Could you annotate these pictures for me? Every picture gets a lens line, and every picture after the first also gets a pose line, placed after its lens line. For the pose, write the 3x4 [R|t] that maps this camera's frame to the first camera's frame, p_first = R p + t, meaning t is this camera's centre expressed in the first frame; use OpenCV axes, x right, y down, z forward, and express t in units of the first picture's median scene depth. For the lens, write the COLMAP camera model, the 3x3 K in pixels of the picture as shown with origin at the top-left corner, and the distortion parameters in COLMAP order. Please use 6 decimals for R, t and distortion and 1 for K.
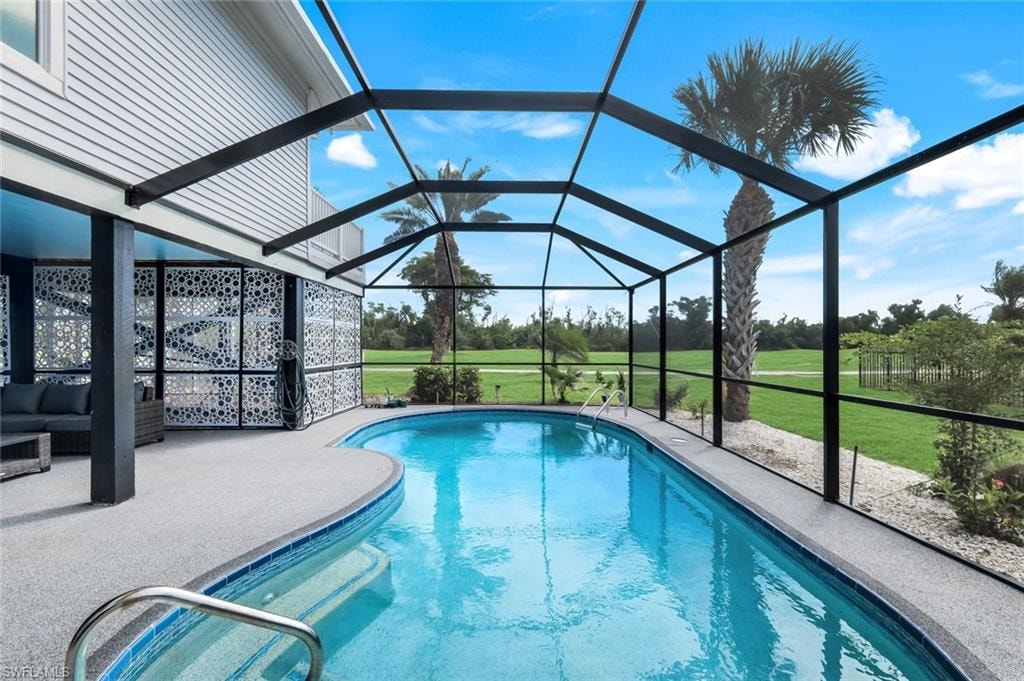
lens RADIAL K [[451.1, 0, 510.8], [0, 451.1, 344.7], [0, 0, 1]] dist [0.001558, -0.001620]
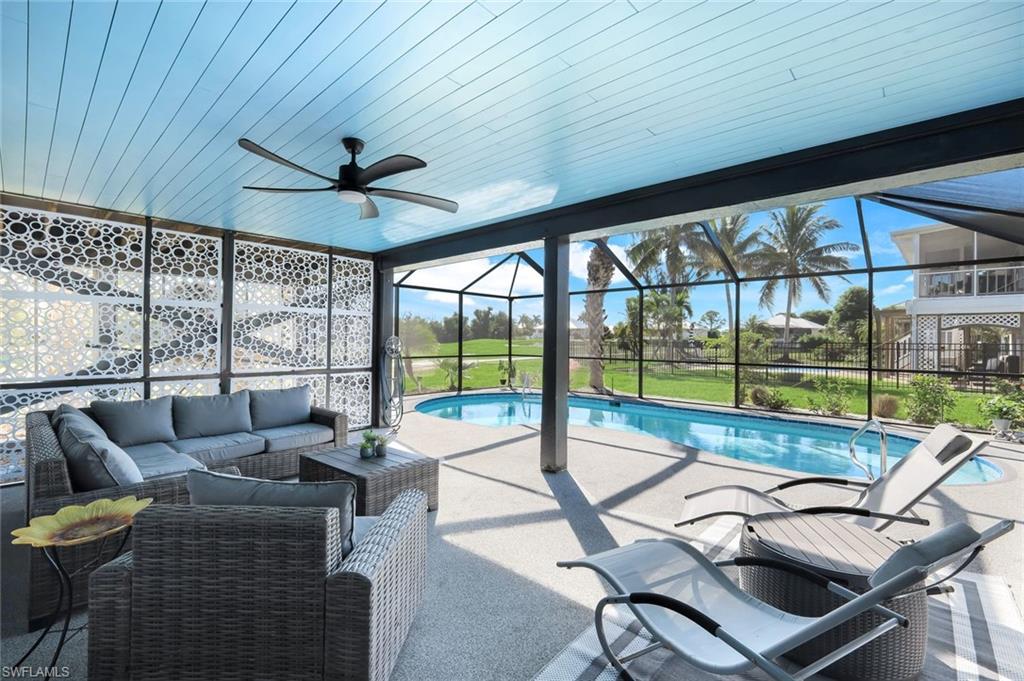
lens RADIAL K [[440.5, 0, 506.8], [0, 440.5, 339.5], [0, 0, 1]] dist [0.000045, 0.000497]
pose [[0.697102, 0.003343, 0.716965, -0.975608], [-0.006585, 0.999977, 0.001740, -0.005506], [-0.716942, -0.005934, 0.697107, 0.141398]]
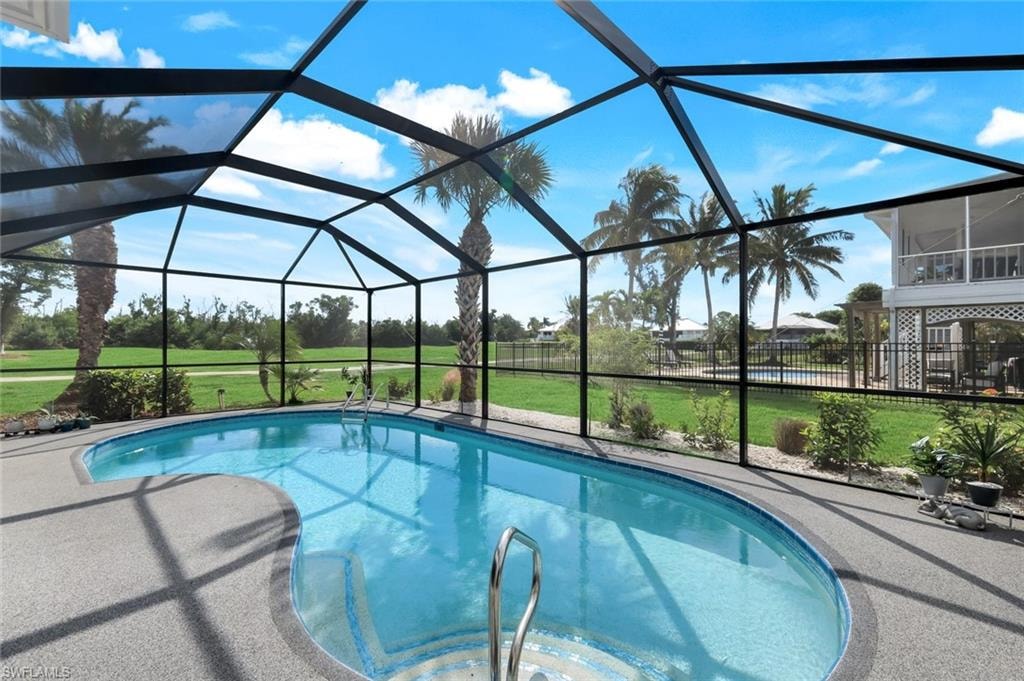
lens RADIAL K [[451.1, 0, 489.4], [0, 451.1, 341.3], [0, 0, 1]] dist [0.001558, -0.001620]
pose [[0.720588, 0.000414, 0.693364, -0.354588], [-0.000280, 1.000000, -0.000305, -0.002610], [-0.693364, 0.000025, 0.720588, 0.024313]]
